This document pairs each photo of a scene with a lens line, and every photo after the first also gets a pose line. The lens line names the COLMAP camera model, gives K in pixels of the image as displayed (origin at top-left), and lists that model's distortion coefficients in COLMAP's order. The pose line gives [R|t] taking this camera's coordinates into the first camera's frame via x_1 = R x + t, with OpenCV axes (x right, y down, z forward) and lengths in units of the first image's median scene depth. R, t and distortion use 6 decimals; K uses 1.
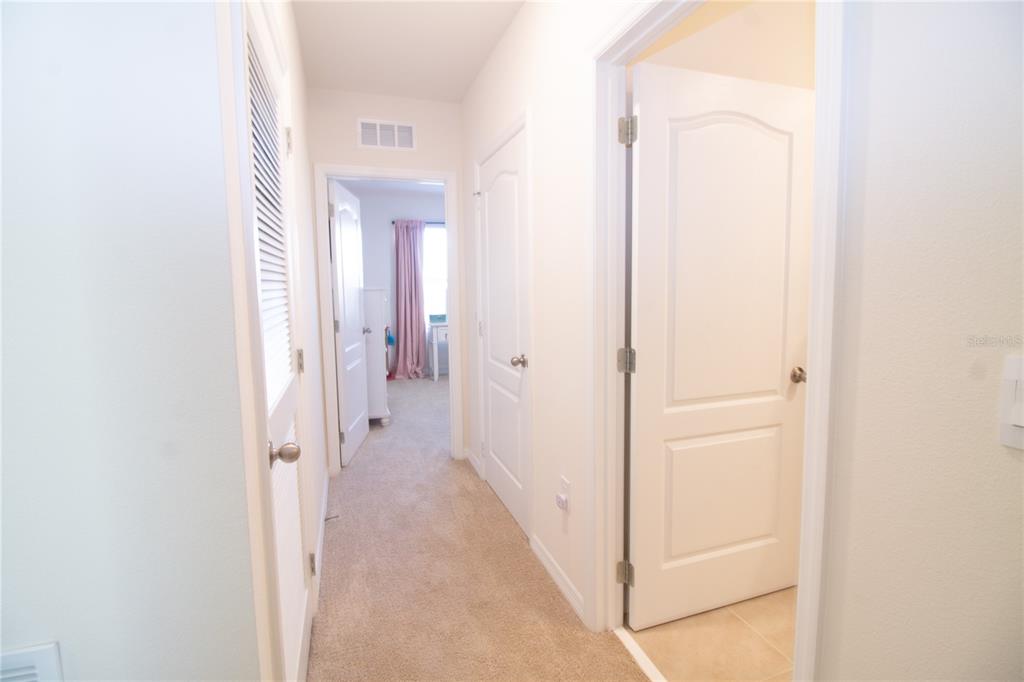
lens RADIAL K [[487.3, 0, 515.8], [0, 487.3, 326.8], [0, 0, 1]] dist [-0.001525, -0.000491]
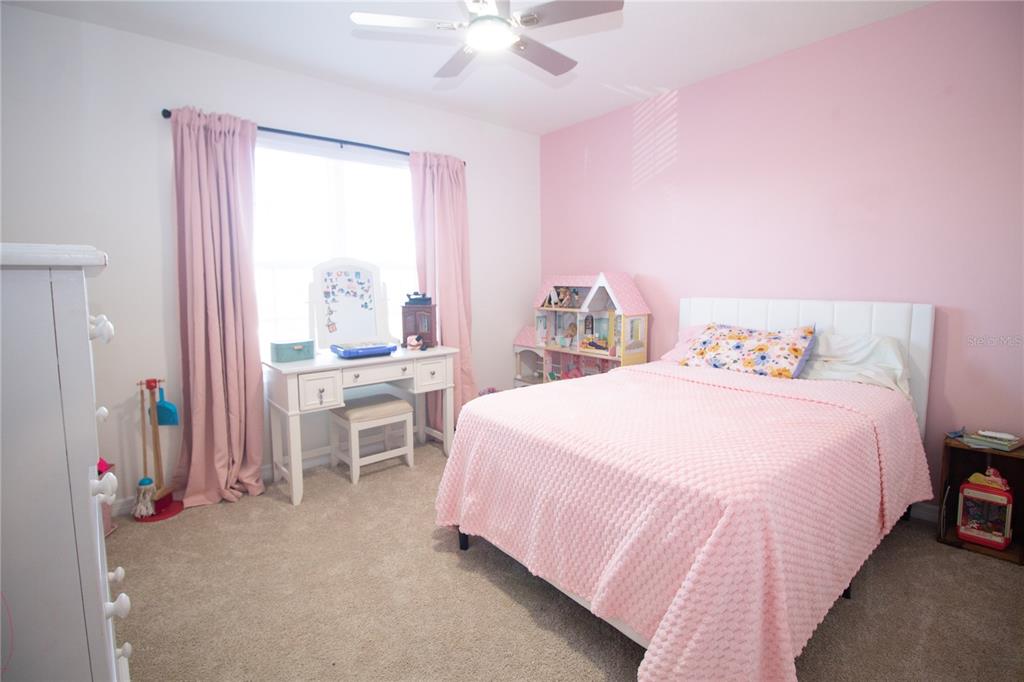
lens RADIAL K [[487.3, 0, 515.8], [0, 487.3, 326.8], [0, 0, 1]] dist [-0.001525, -0.000491]
pose [[0.935969, -0.022795, 0.351345, -0.128221], [0.019332, 0.999724, 0.013363, -0.042101], [-0.351552, -0.005716, 0.936151, 0.528253]]
